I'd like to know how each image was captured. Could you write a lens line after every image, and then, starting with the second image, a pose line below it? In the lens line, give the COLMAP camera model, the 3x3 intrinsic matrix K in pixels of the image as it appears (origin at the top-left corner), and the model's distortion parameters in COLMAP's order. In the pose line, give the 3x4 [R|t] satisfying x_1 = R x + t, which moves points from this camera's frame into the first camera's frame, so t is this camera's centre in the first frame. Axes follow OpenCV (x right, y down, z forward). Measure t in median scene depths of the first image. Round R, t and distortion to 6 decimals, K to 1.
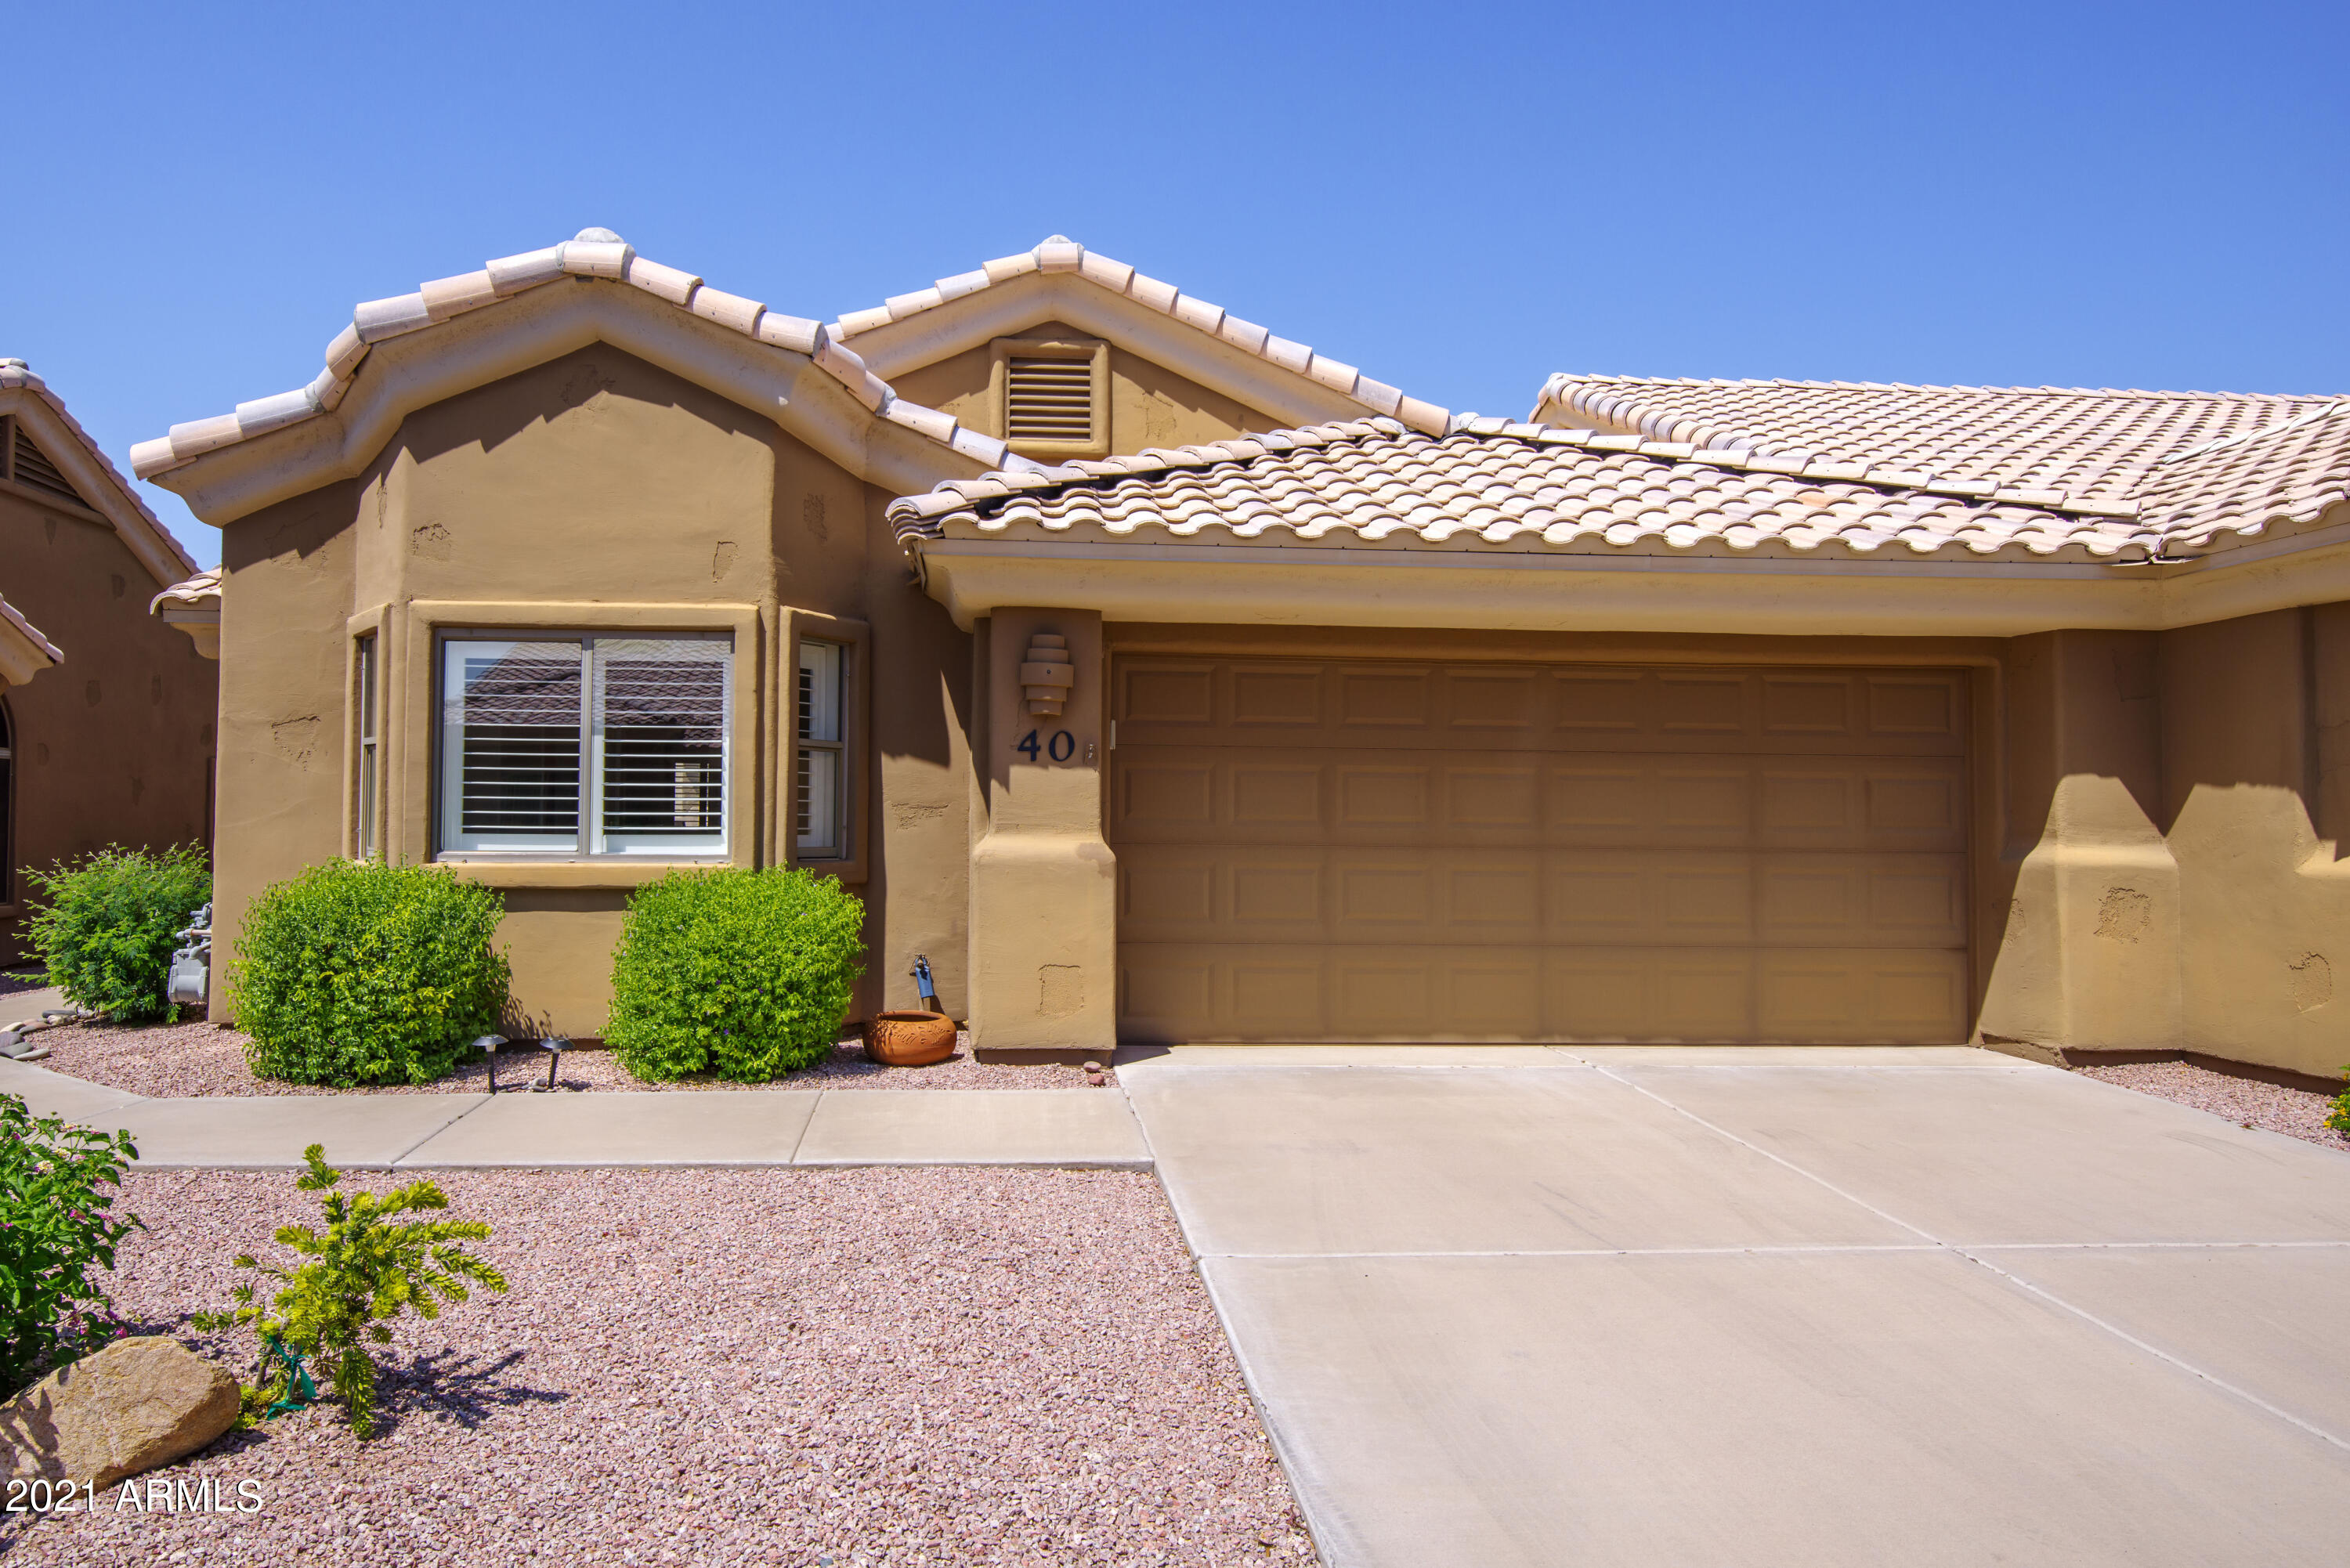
lens RADIAL K [[1596.7, 0, 1174.8], [0, 1596.7, 772.6], [0, 0, 1]] dist [0.000858, 0.001410]
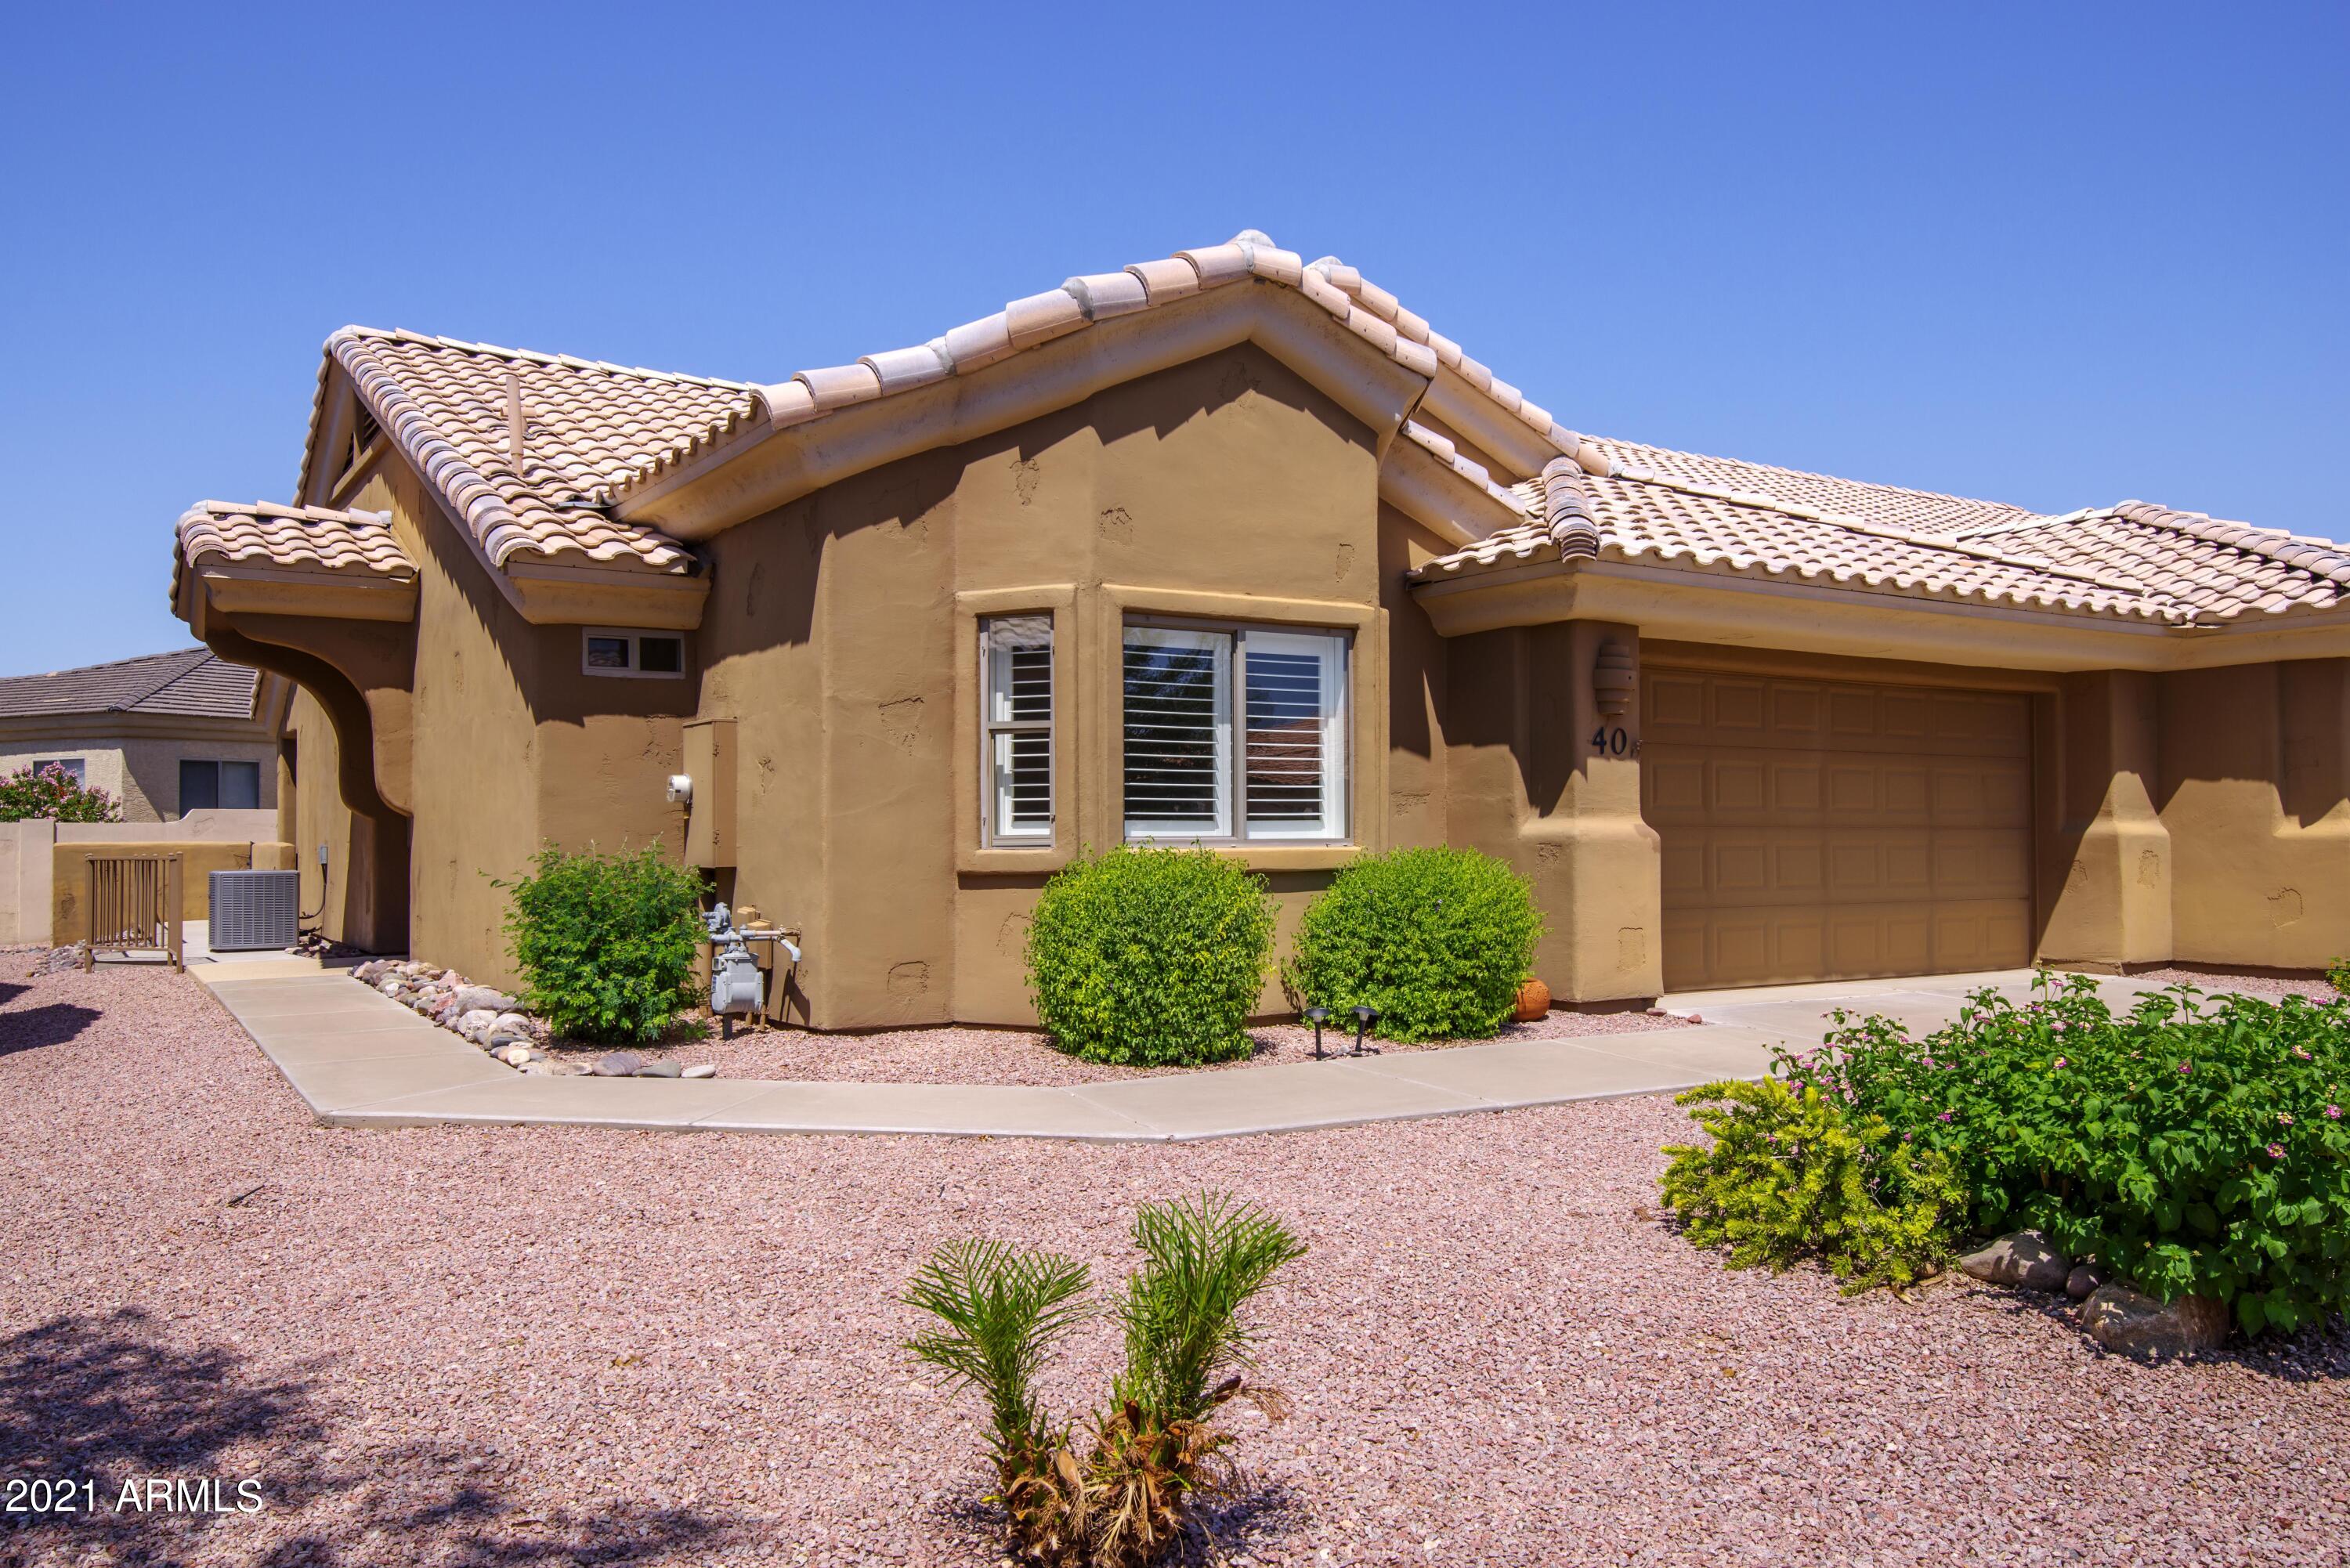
lens RADIAL K [[1759.6, 0, 1174.2], [0, 1759.6, 811.3], [0, 0, 1]] dist [0.003247, 0.002322]
pose [[0.881450, -0.004423, 0.472257, -0.934819], [-0.006327, 0.999756, 0.021173, 0.009116], [-0.472236, -0.021651, 0.881206, 0.017581]]
